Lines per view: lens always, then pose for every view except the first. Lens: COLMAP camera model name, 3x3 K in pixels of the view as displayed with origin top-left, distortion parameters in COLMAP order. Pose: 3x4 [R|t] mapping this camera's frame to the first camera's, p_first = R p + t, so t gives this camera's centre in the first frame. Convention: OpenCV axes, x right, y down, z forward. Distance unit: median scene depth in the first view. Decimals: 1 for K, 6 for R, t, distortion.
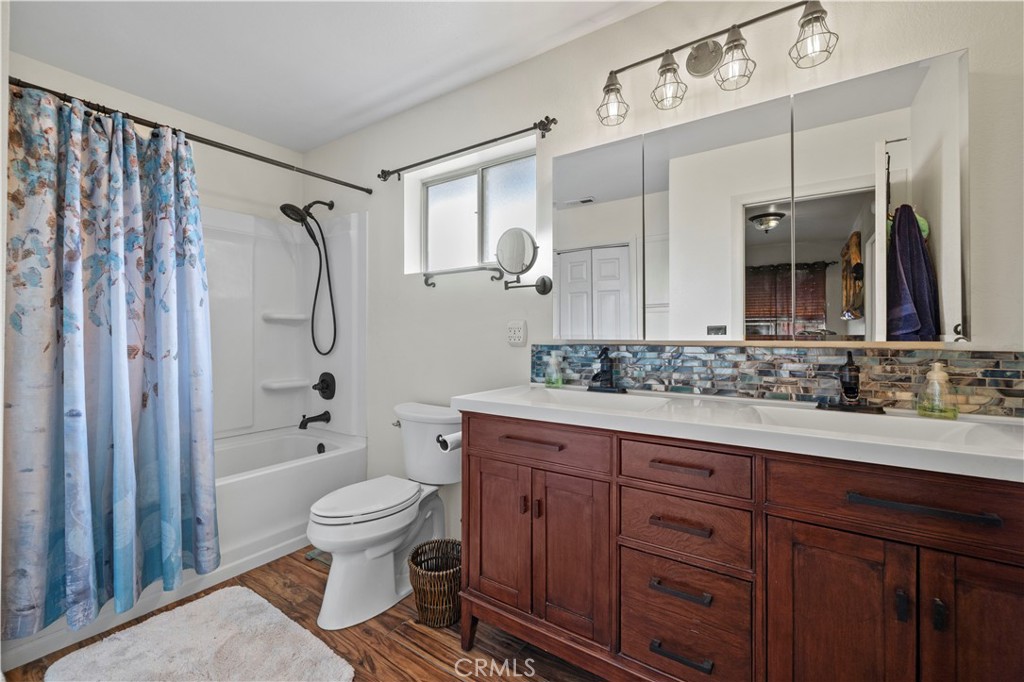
lens RADIAL K [[431.4, 0, 507.9], [0, 431.4, 339.5], [0, 0, 1]] dist [0.000856, 0.000077]
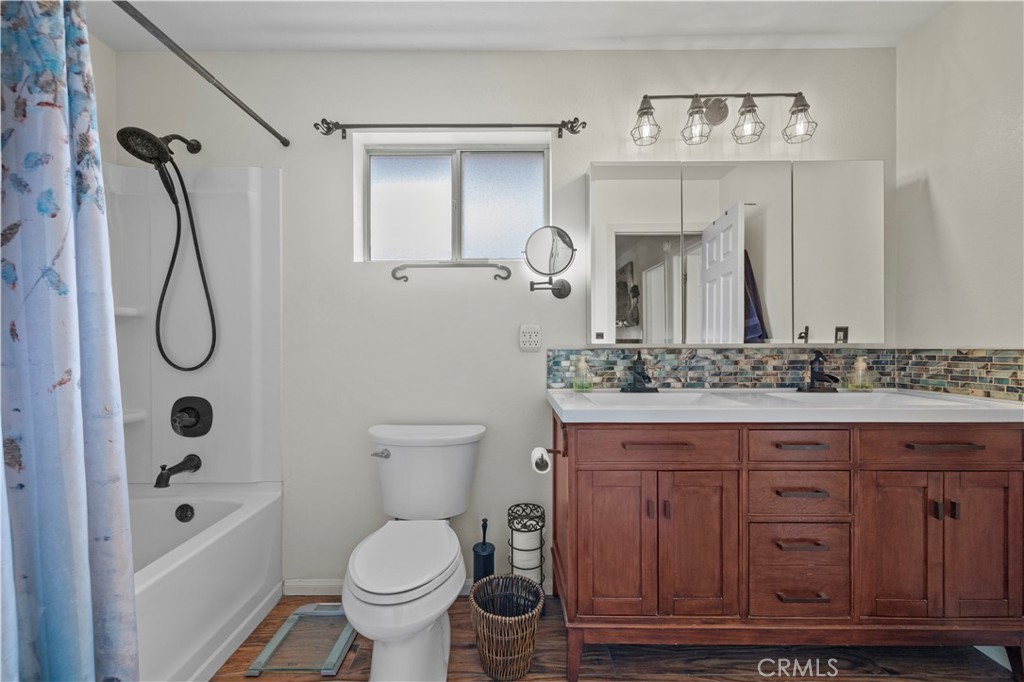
lens RADIAL K [[427.1, 0, 506.3], [0, 427.1, 347.5], [0, 0, 1]] dist [0.002328, 0.000346]
pose [[0.828571, -0.012042, 0.559755, -0.676758], [0.007906, 0.999921, 0.009808, -0.003536], [-0.559829, -0.003701, 0.828600, 0.315381]]
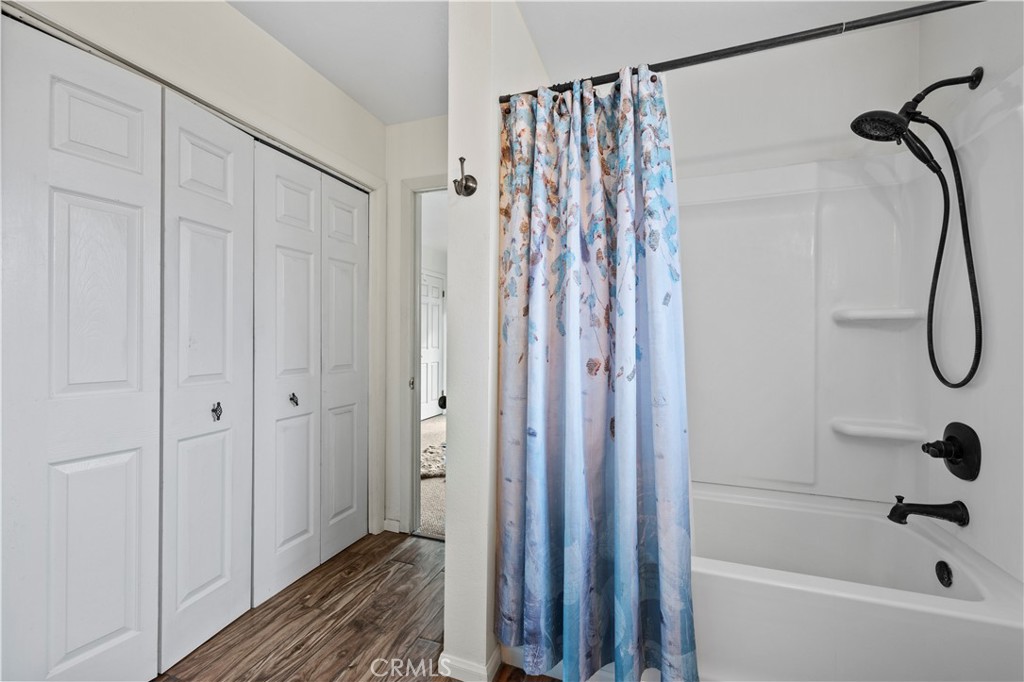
lens RADIAL K [[431.4, 0, 507.9], [0, 431.4, 339.5], [0, 0, 1]] dist [0.000856, 0.000077]
pose [[0.246146, 0.001752, -0.969231, -0.123424], [-0.013732, 0.999904, -0.001680, -0.019587], [0.969135, 0.013723, 0.246147, 0.661929]]
